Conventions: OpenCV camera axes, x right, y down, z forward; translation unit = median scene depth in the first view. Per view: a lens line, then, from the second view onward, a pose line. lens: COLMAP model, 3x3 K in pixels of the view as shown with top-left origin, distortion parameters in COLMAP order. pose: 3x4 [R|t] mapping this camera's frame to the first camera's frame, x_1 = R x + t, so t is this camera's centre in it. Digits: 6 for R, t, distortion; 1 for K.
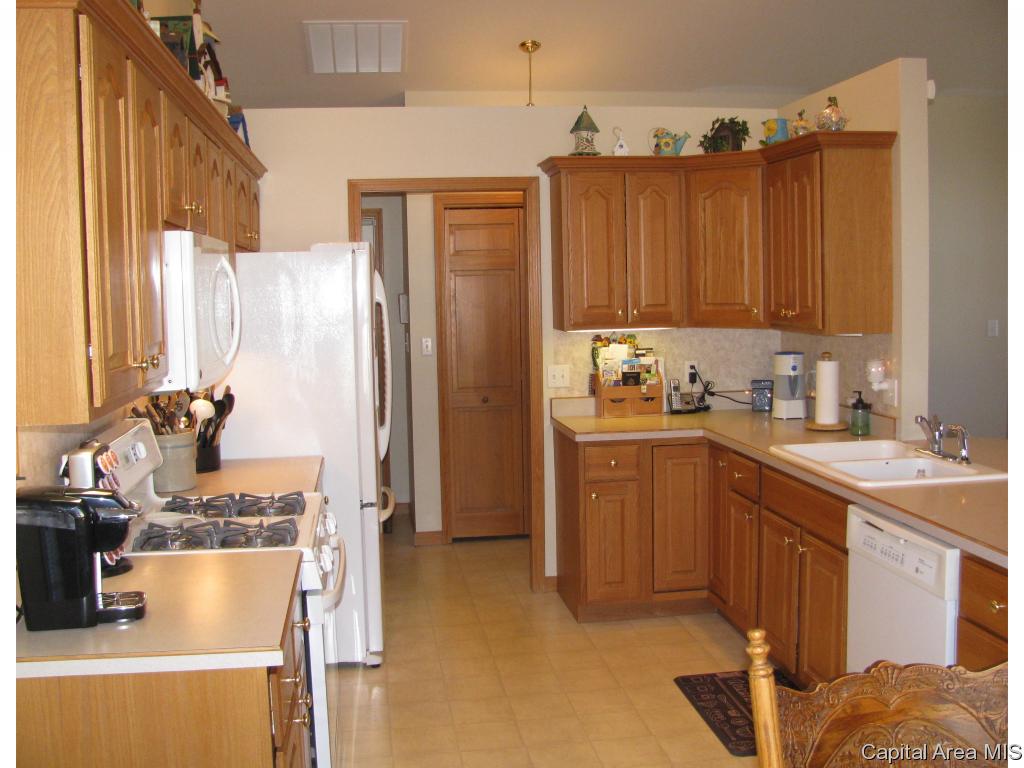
lens RADIAL K [[1069.7, 0, 506.7], [0, 1069.7, 380.3], [0, 0, 1]] dist [-0.127659, 0.000000]
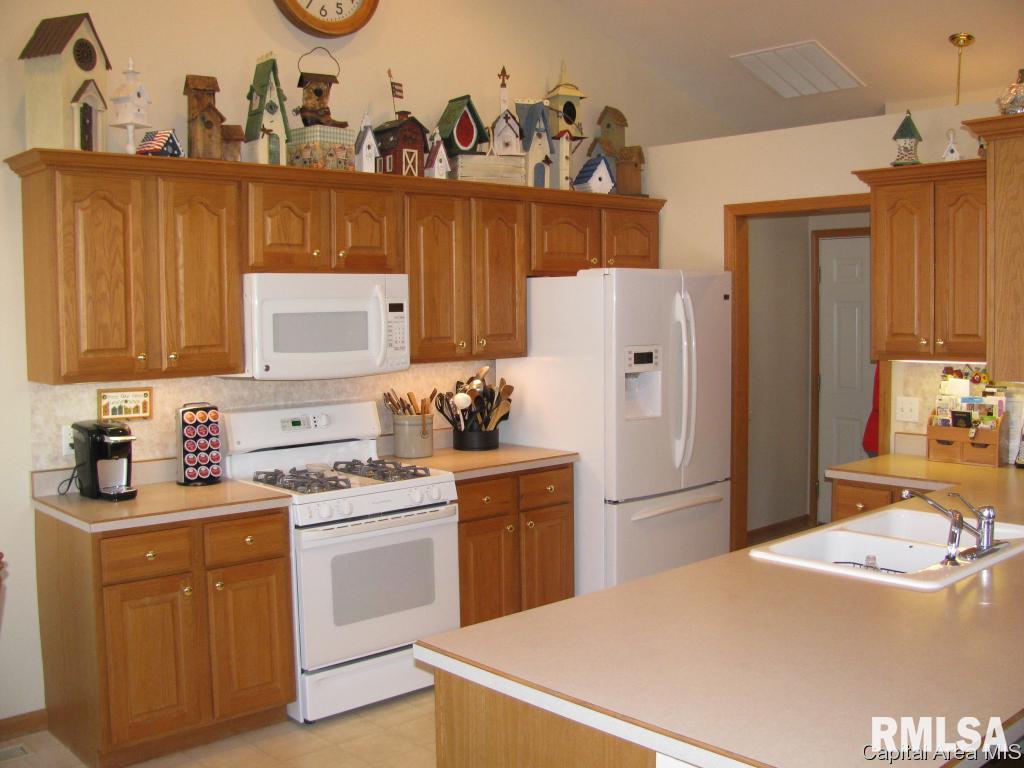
lens RADIAL K [[1069.7, 0, 520.3], [0, 1069.7, 366.7], [0, 0, 1]] dist [-0.127659, 0.000000]
pose [[0.581899, 0.062979, -0.810819, 0.583056], [-0.077499, 0.996754, 0.021802, -0.034302], [0.809560, 0.050151, 0.584891, 0.216629]]
